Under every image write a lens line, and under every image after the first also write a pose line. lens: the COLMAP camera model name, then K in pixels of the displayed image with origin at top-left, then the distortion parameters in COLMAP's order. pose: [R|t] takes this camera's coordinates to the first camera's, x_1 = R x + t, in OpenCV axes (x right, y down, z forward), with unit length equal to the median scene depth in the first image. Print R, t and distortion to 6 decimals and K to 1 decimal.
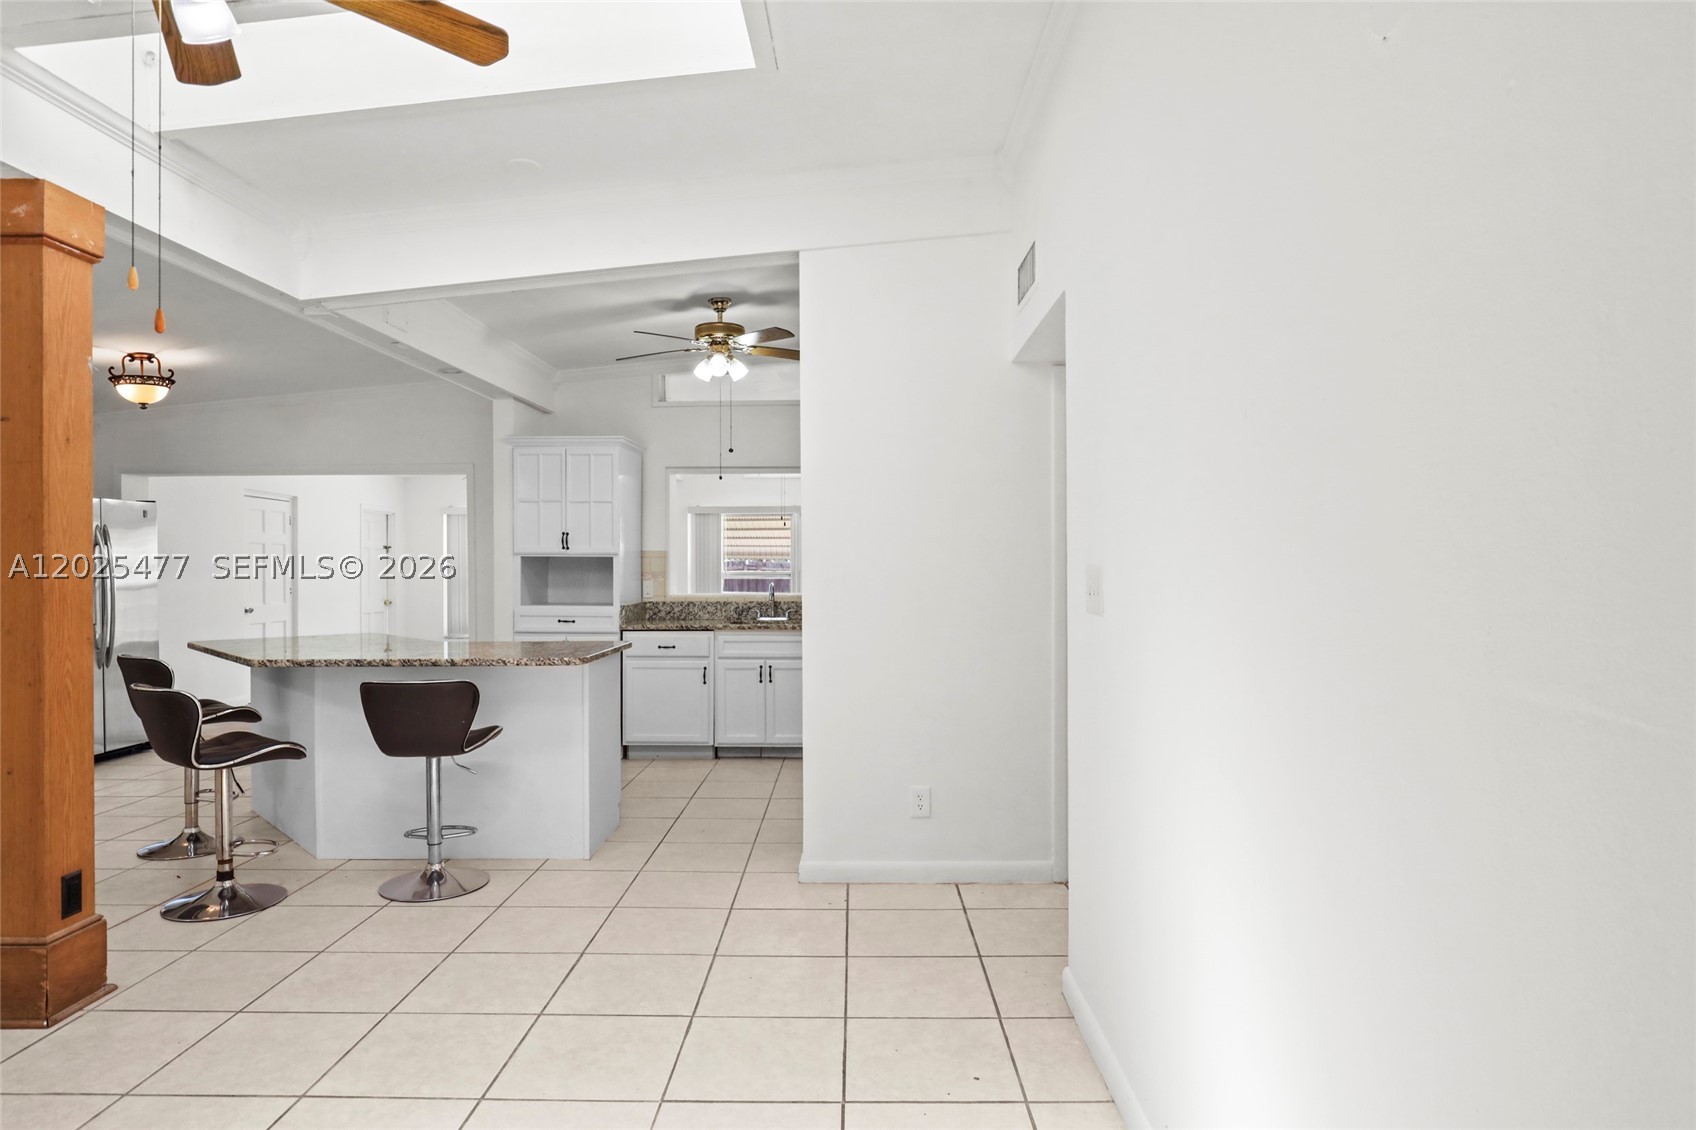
lens RADIAL K [[973.1, 0, 848.0], [0, 973.1, 565.0], [0, 0, 1]] dist [-0.005441, 0.000617]
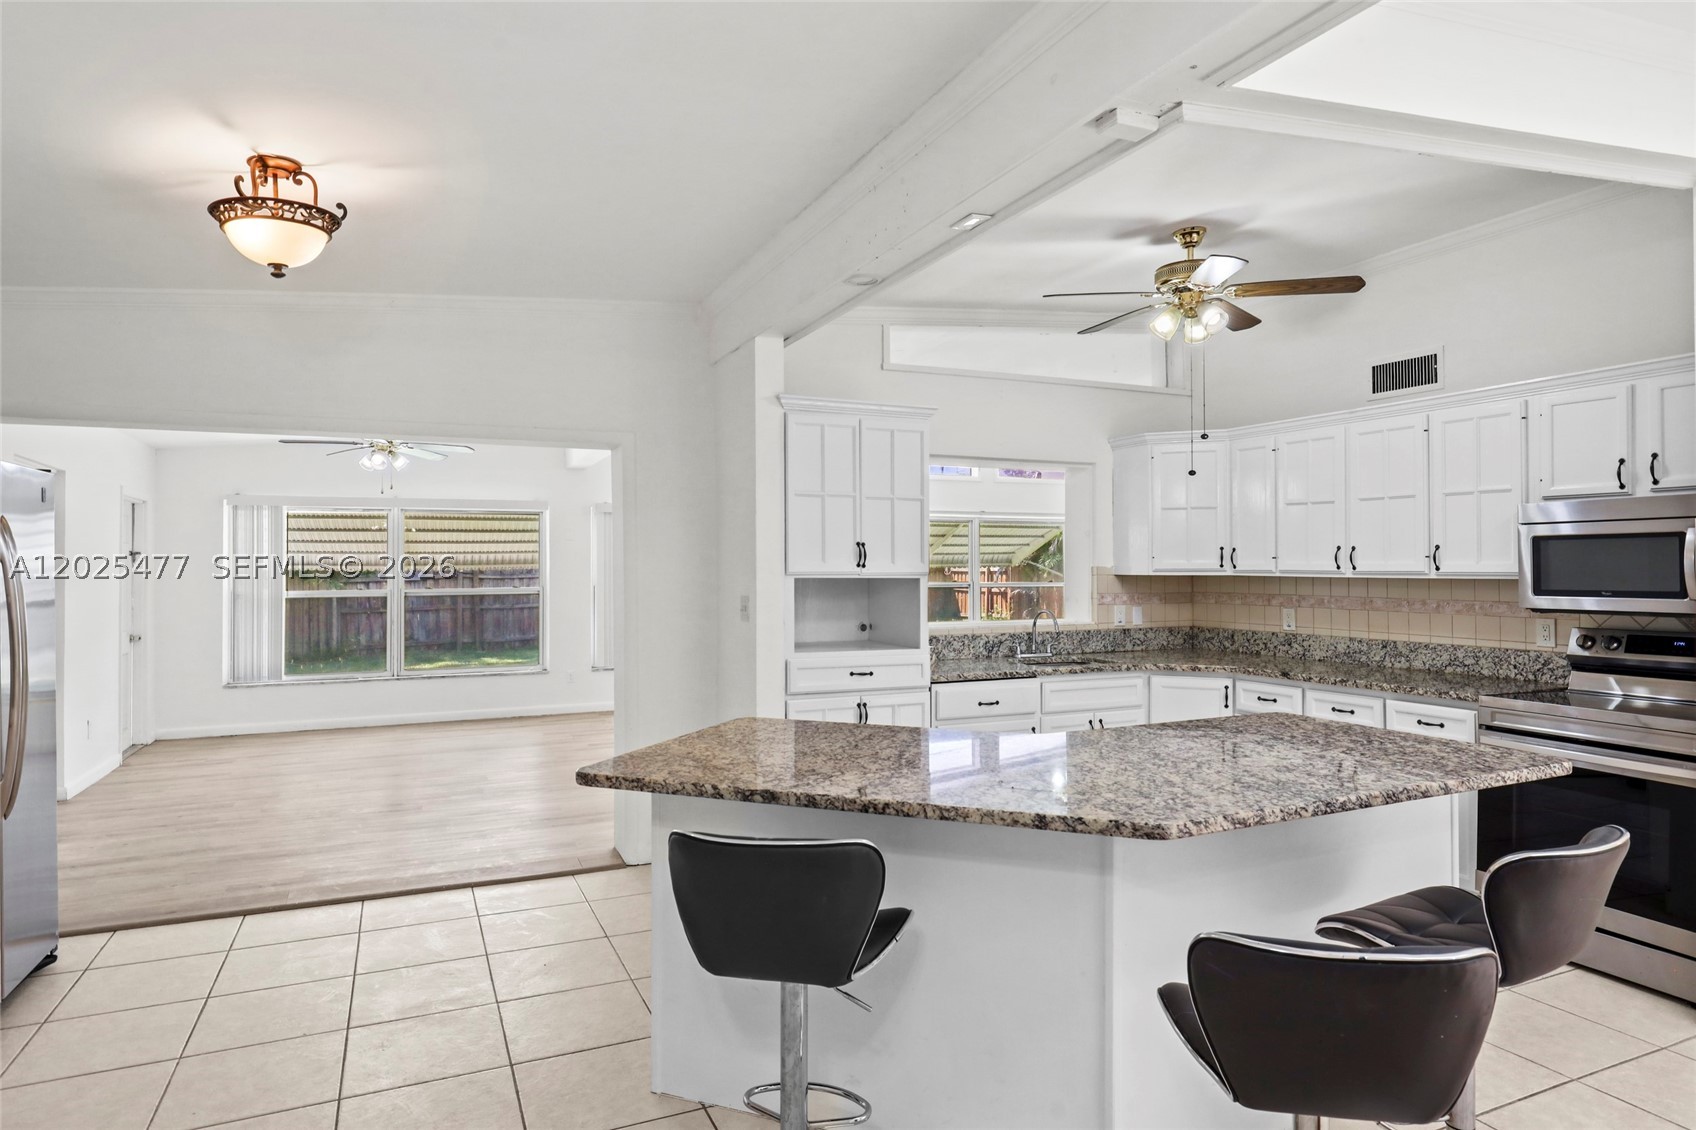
lens RADIAL K [[973.1, 0, 848.0], [0, 973.1, 565.0], [0, 0, 1]] dist [-0.005441, 0.000617]
pose [[0.901175, 0.001524, 0.433452, -0.593512], [0.000289, 0.999991, -0.004116, -0.015123], [-0.433455, 0.003835, 0.901167, 0.391984]]
